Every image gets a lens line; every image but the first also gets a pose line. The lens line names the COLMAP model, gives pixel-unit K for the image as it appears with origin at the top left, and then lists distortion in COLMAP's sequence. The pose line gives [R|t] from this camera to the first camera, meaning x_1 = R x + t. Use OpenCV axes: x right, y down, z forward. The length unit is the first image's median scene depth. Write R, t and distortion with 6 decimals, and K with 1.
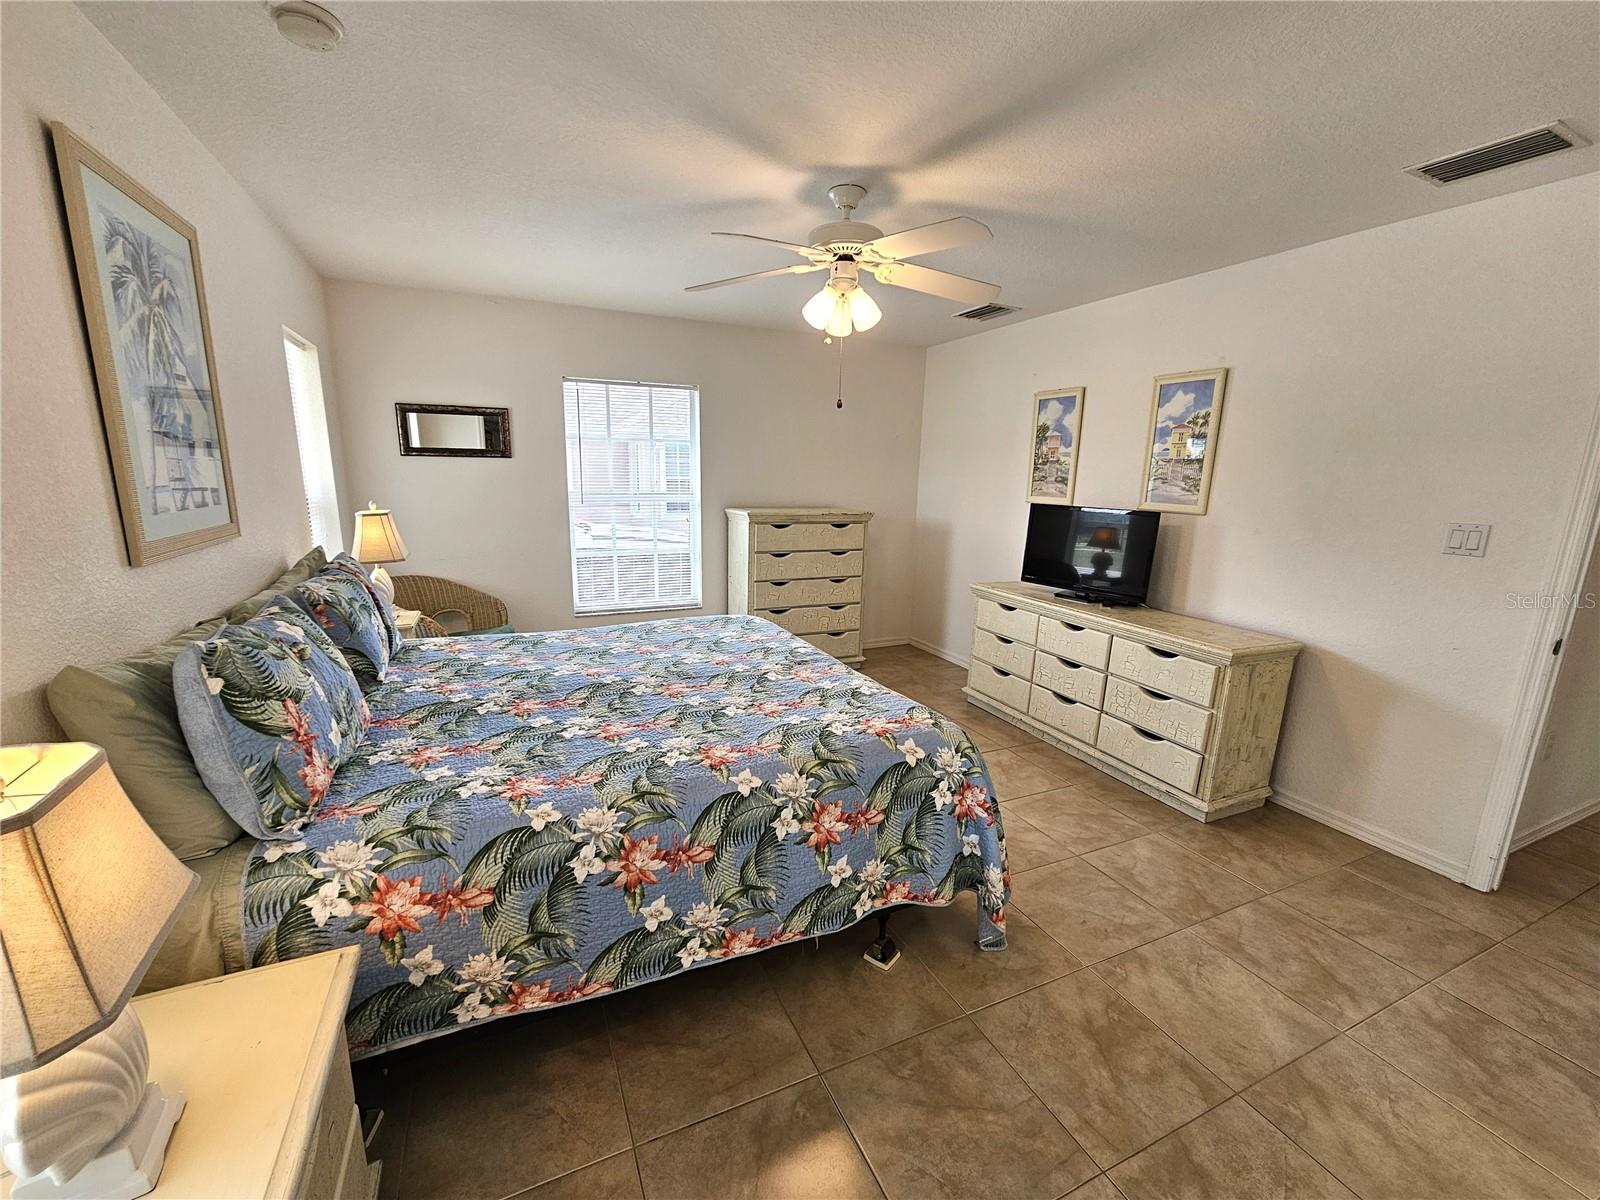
lens RADIAL K [[654.0, 0, 795.1], [0, 654.0, 611.6], [0, 0, 1]] dist [-0.006155, 0.003198]
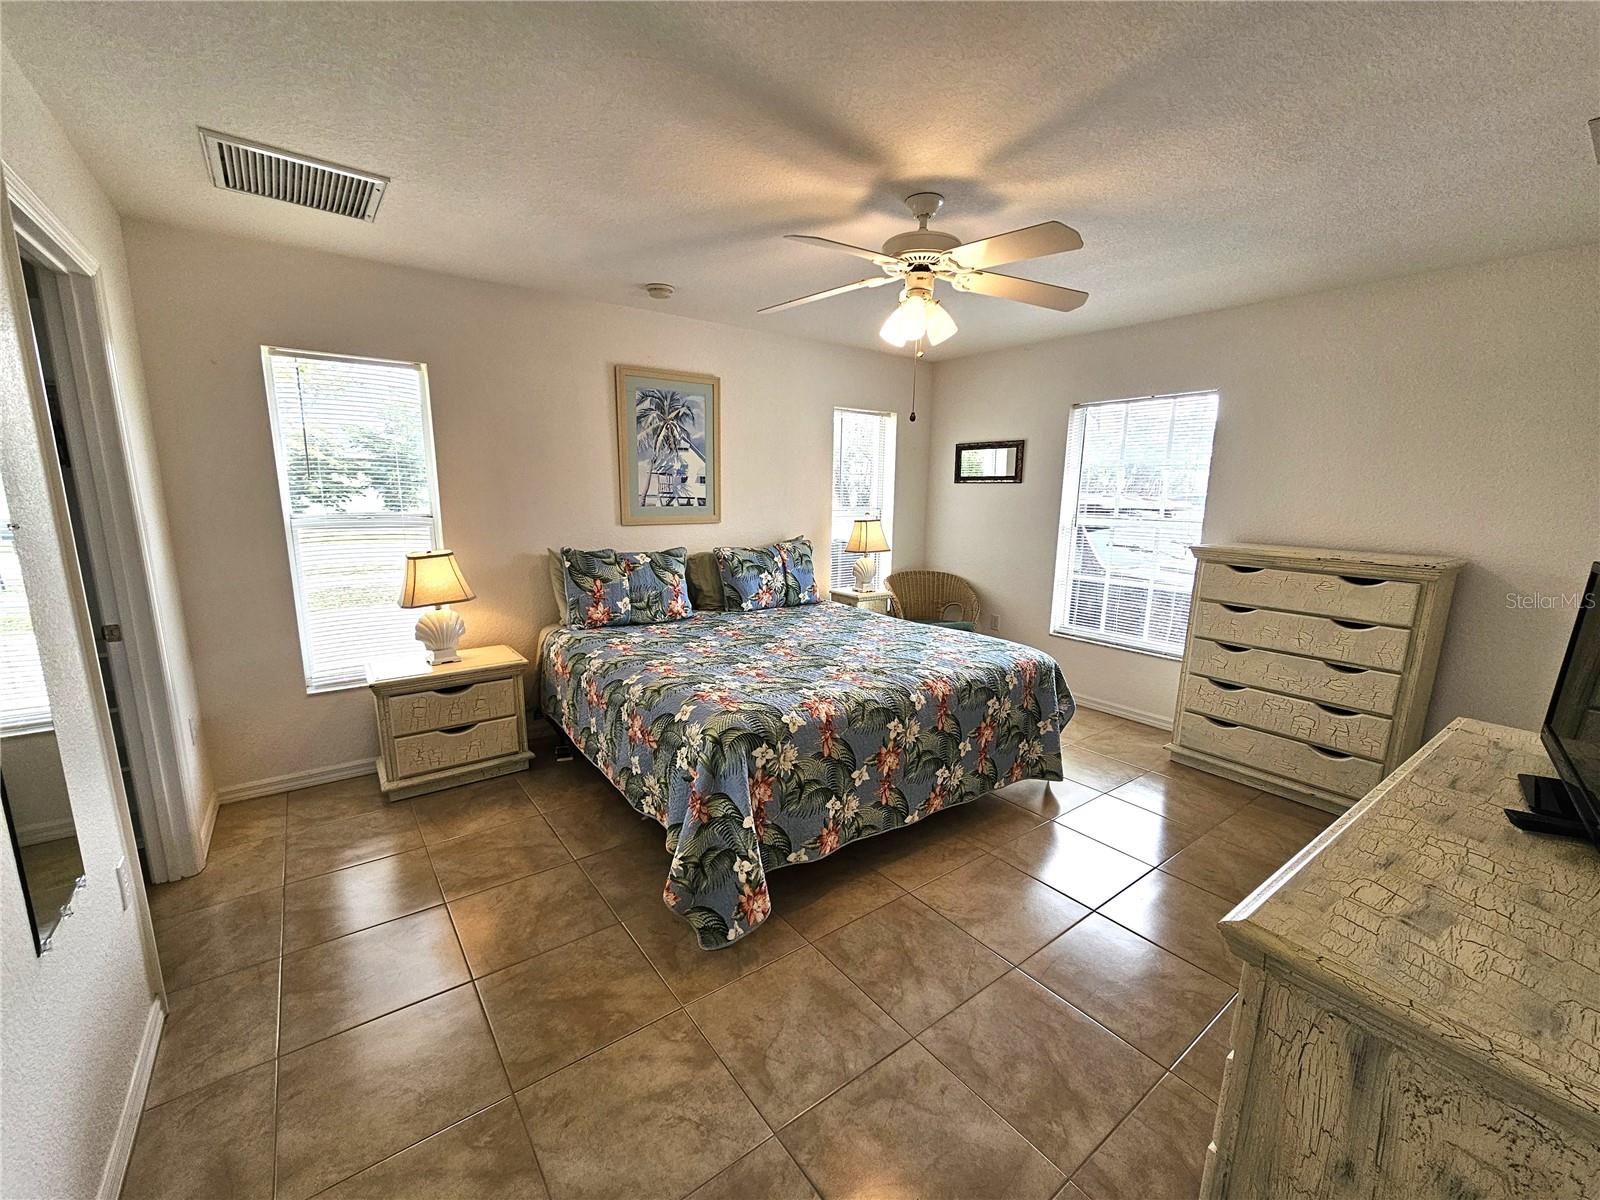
lens RADIAL K [[654.0, 0, 794.0], [0, 654.0, 608.4], [0, 0, 1]] dist [-0.006155, 0.003198]
pose [[0.212279, 0.160952, -0.963863, 0.978760], [-0.215169, 0.969834, 0.114560, -0.111203], [0.953226, 0.183075, 0.240508, 0.628451]]
